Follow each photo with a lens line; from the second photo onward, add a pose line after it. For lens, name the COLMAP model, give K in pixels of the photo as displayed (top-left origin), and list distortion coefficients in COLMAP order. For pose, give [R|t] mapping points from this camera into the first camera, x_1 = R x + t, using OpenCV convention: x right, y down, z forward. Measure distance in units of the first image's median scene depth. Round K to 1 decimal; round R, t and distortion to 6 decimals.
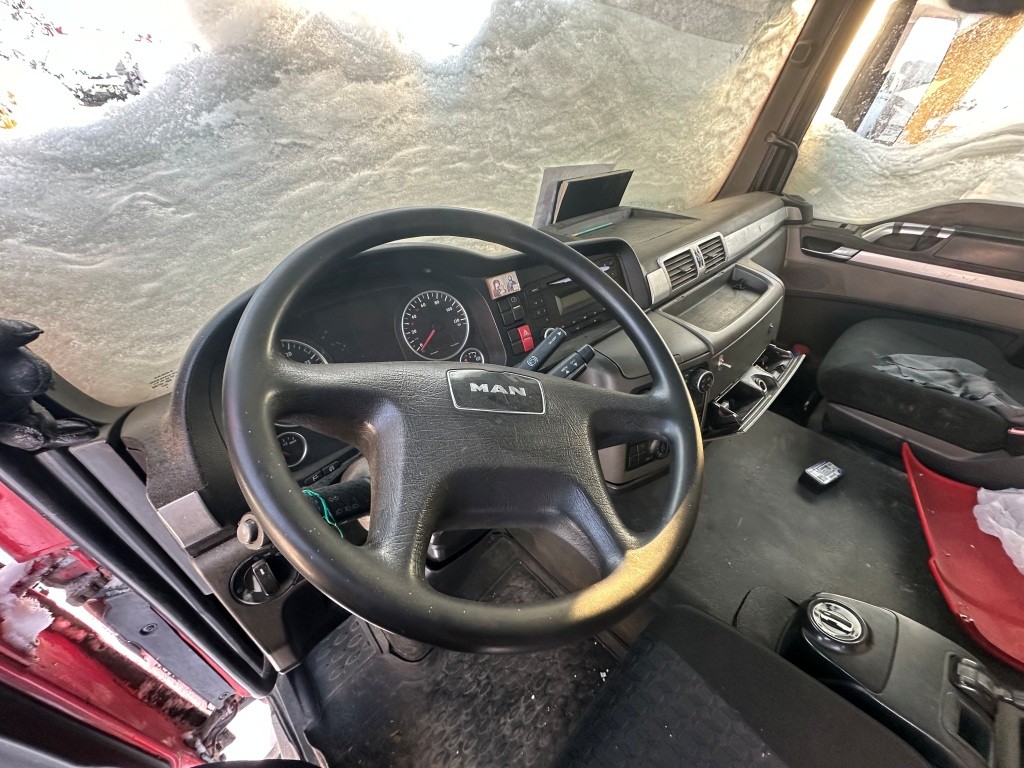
lens RADIAL K [[406.2, 0, 512.0], [0, 406.2, 384.0], [0, 0, 1]] dist [-0.001497, 0.000318]
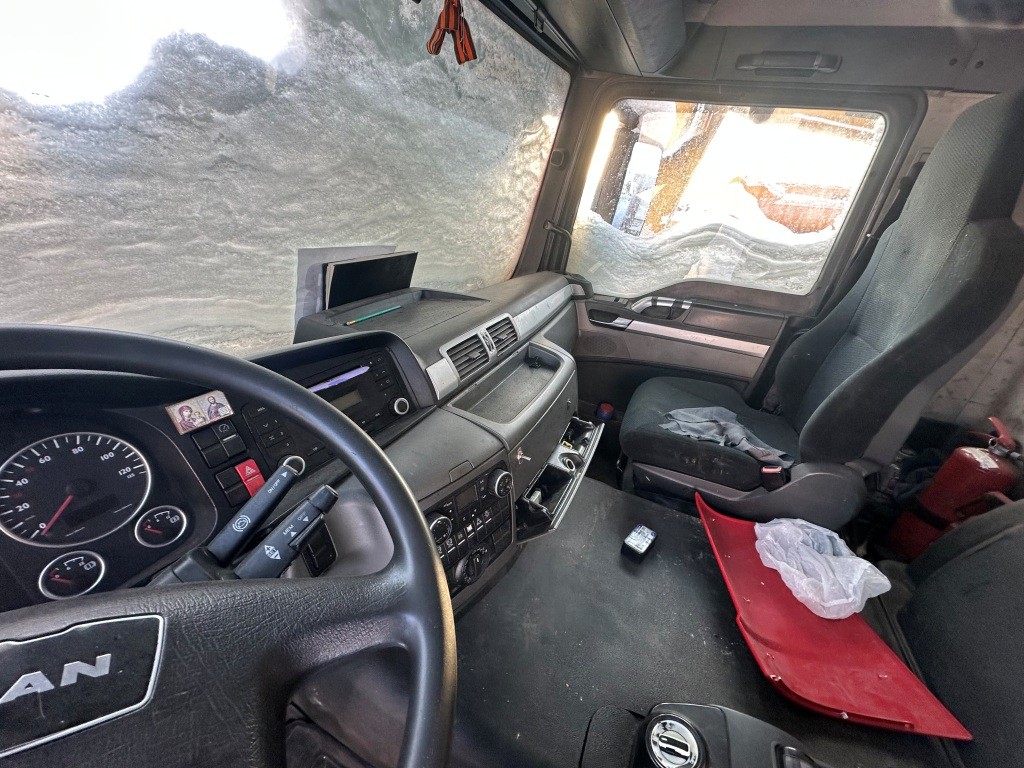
lens RADIAL K [[406.2, 0, 512.0], [0, 406.2, 384.0], [0, 0, 1]] dist [-0.001497, 0.000318]
pose [[0.929065, -0.097716, 0.356777, 0.165669], [0.151353, 0.980468, -0.125594, -0.086780], [-0.337536, 0.170684, 0.925708, 0.120625]]
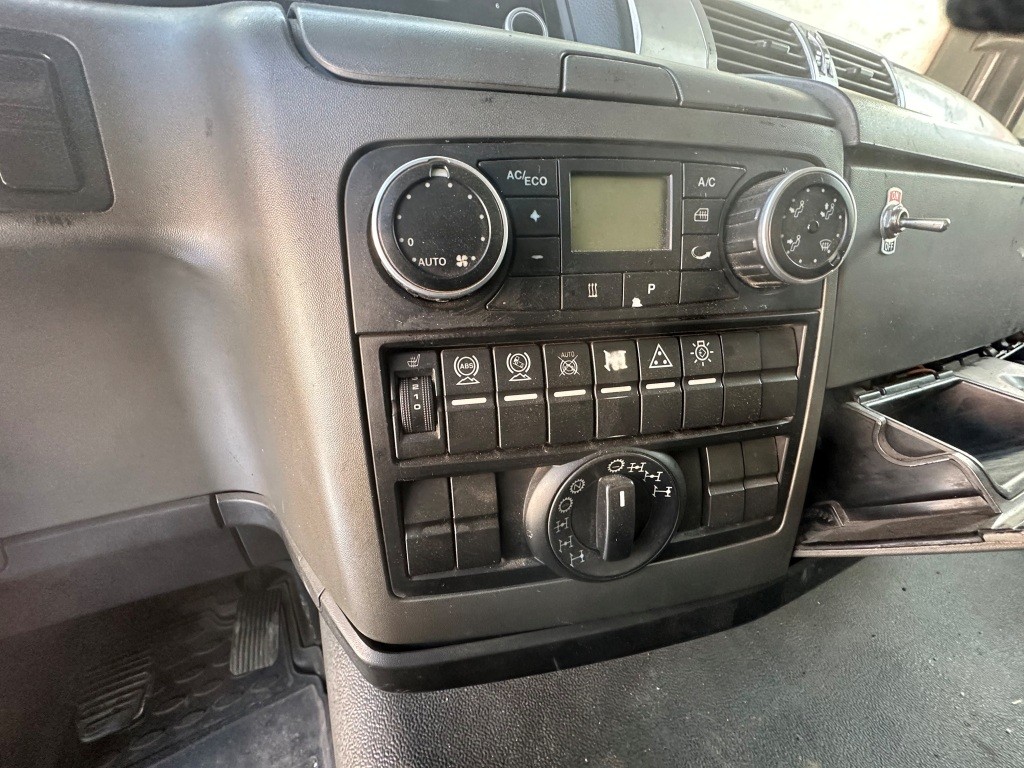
lens RADIAL K [[406.2, 0, 512.0], [0, 406.2, 384.0], [0, 0, 1]] dist [-0.001497, 0.000318]
pose [[0.958559, 0.131182, -0.252894, 0.326036], [-0.180795, 0.966132, -0.184124, 0.110668], [0.220175, 0.222216, 0.949812, 0.652387]]
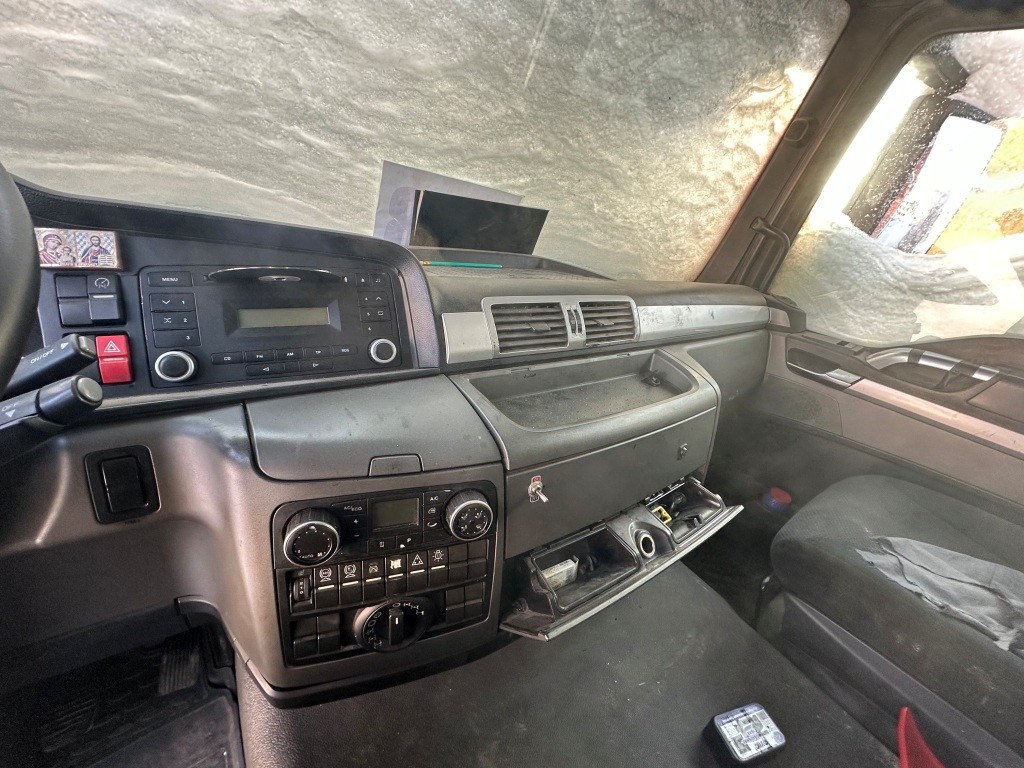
lens RADIAL K [[406.2, 0, 512.0], [0, 406.2, 384.0], [0, 0, 1]] dist [-0.001497, 0.000318]
pose [[0.976461, 0.201713, -0.076390, 0.436647], [-0.212712, 0.959228, -0.186104, -0.069890], [0.035736, 0.197972, 0.979556, 0.384927]]
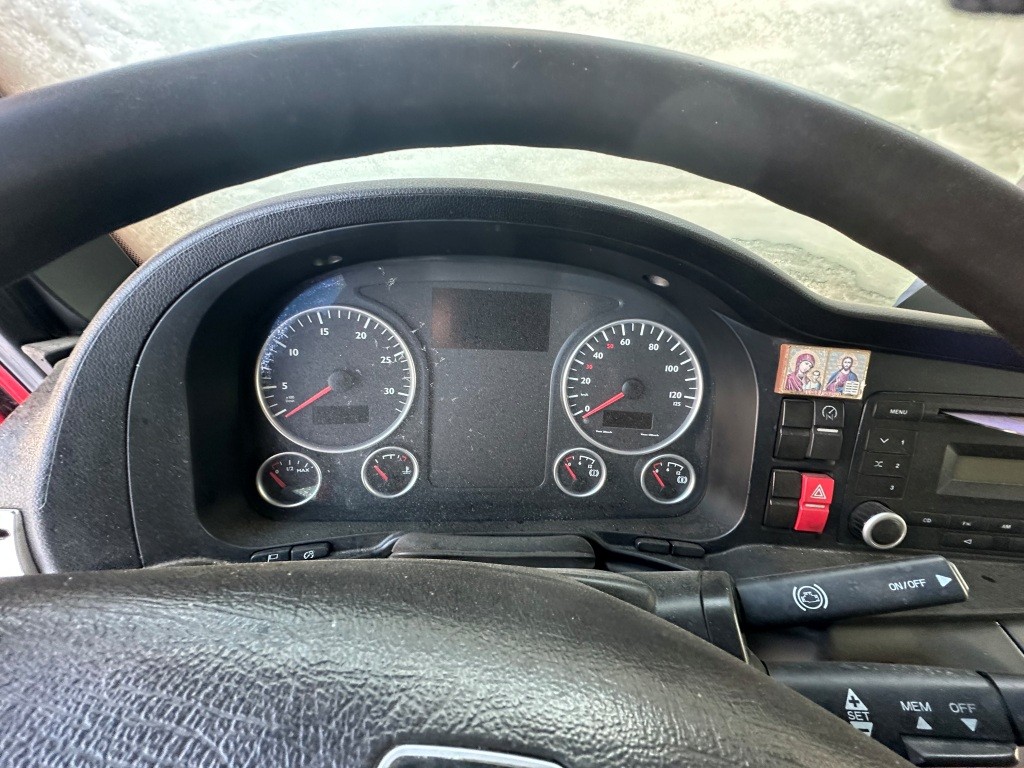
lens RADIAL K [[406.2, 0, 512.0], [0, 406.2, 384.0], [0, 0, 1]] dist [-0.001497, 0.000318]
pose [[0.759596, 0.431641, -0.486518, -0.038697], [-0.439878, 0.891949, 0.104564, -0.097728], [0.479083, 0.134582, 0.867391, 0.350233]]
